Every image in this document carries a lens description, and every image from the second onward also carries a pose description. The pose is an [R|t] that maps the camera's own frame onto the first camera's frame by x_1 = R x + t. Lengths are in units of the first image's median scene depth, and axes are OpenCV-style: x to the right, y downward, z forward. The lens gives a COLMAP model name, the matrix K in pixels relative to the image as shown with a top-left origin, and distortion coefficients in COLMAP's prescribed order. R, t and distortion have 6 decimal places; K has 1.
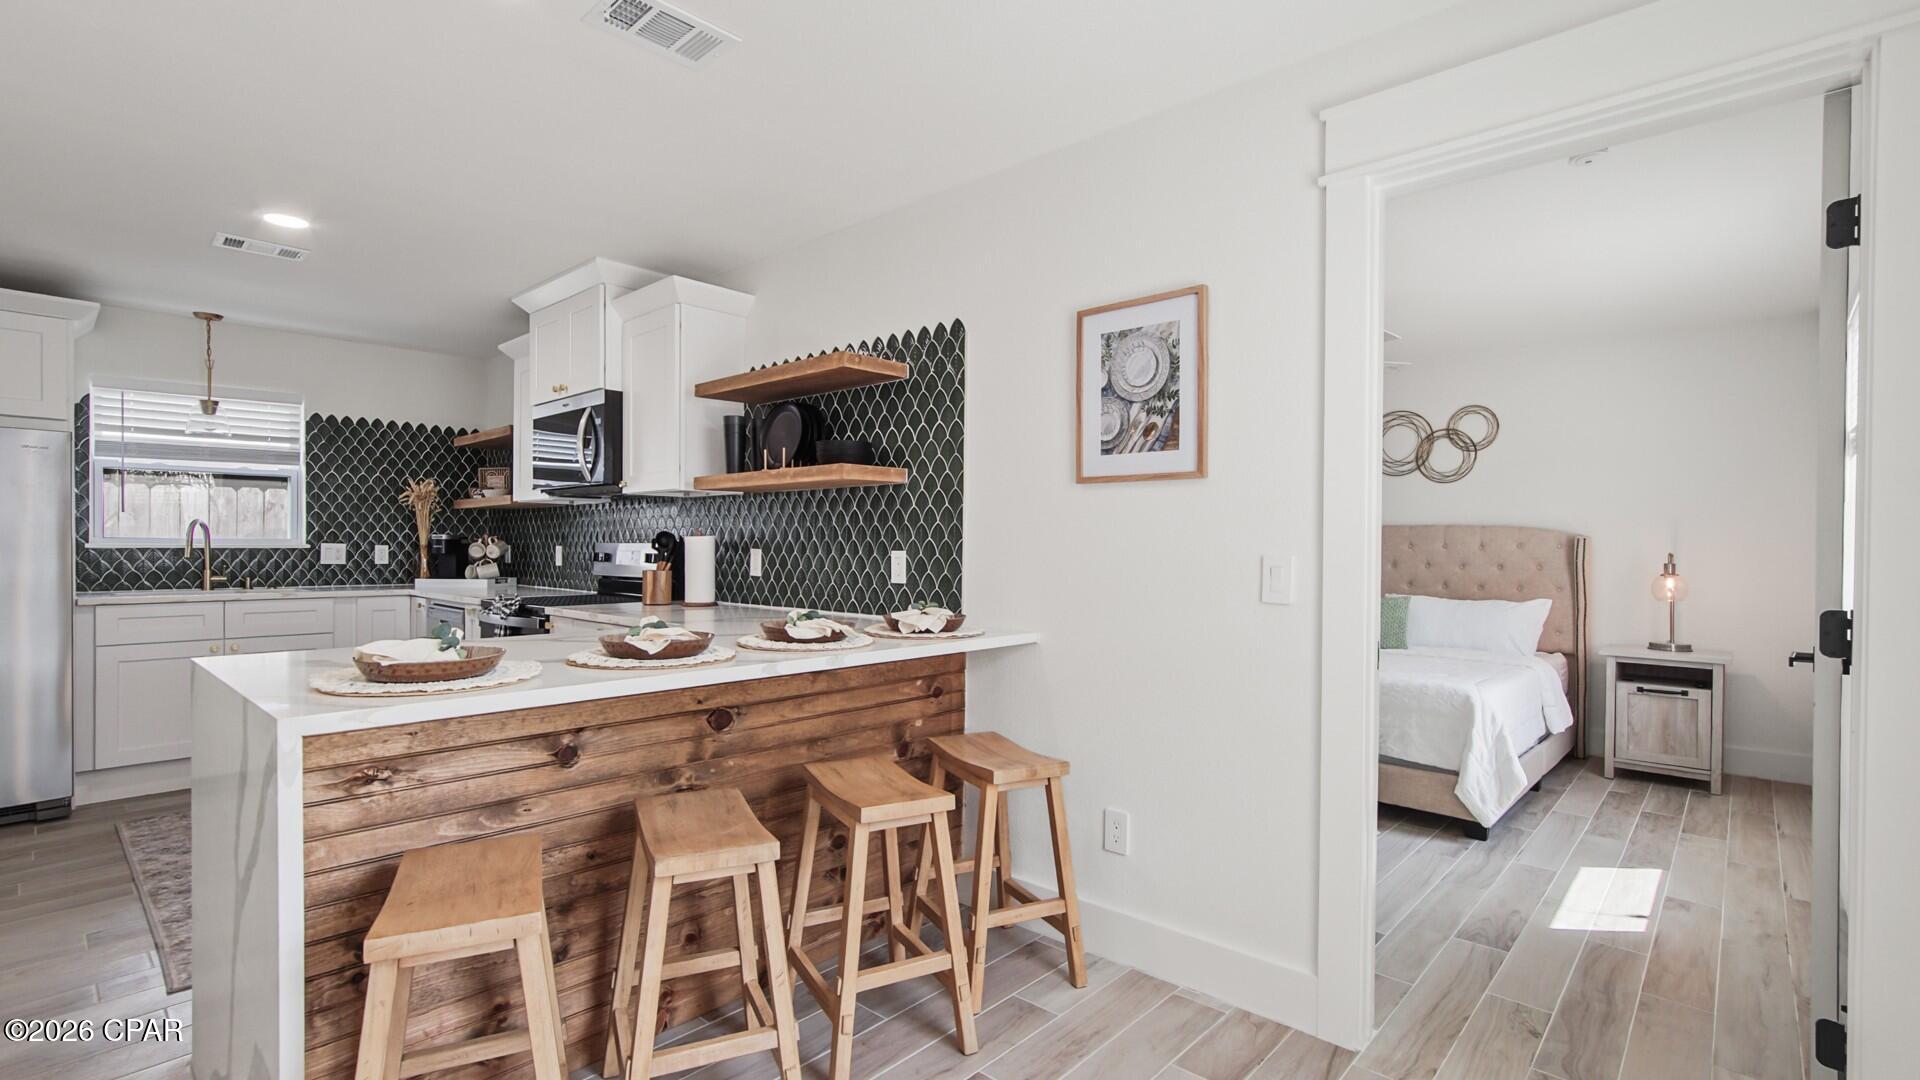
lens RADIAL K [[871.6, 0, 958.4], [0, 871.6, 556.5], [0, 0, 1]] dist [-0.000109, 0.000005]
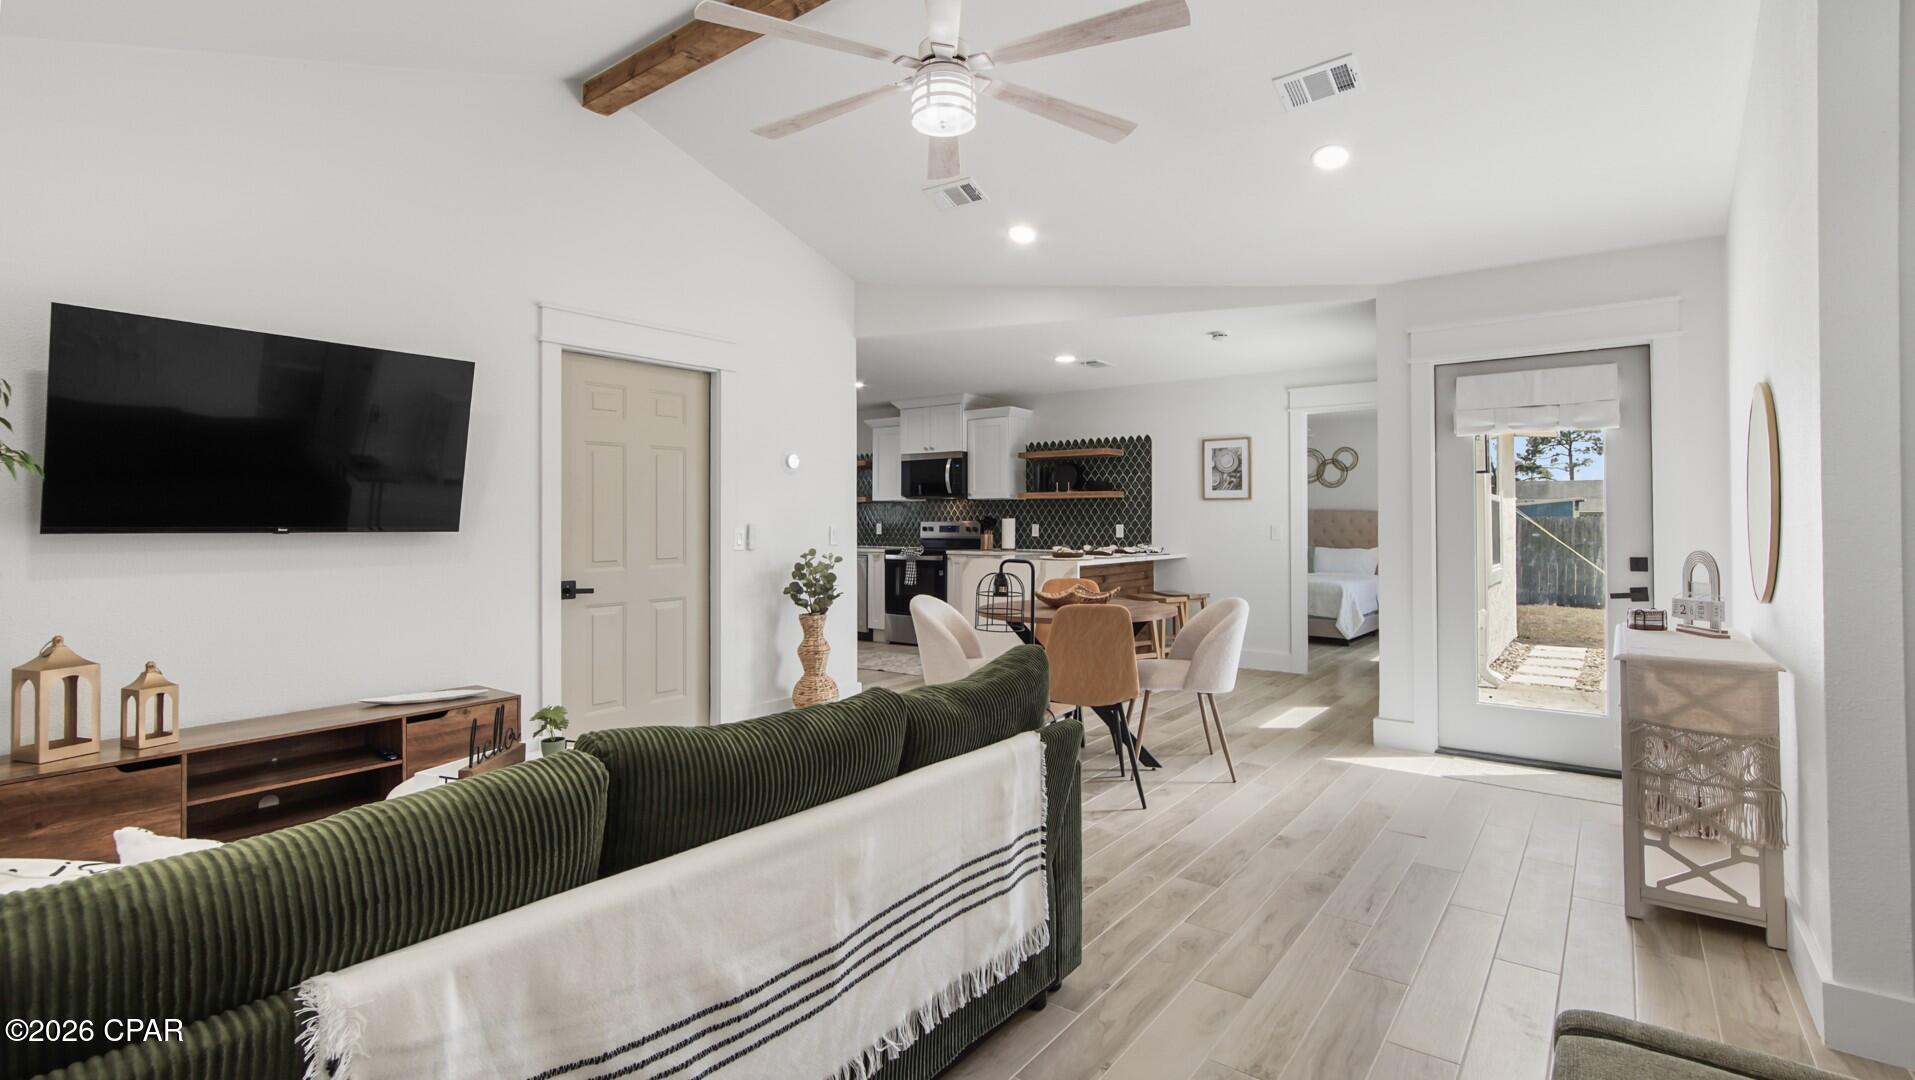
lens RADIAL K [[869.3, 0, 957.7], [0, 869.3, 519.8], [0, 0, 1]] dist [-0.000109, 0.000005]
pose [[0.995827, -0.005649, 0.091088, -0.757832], [0.007108, 0.999852, -0.015692, 0.015769], [-0.090986, 0.016274, 0.995719, -1.441311]]
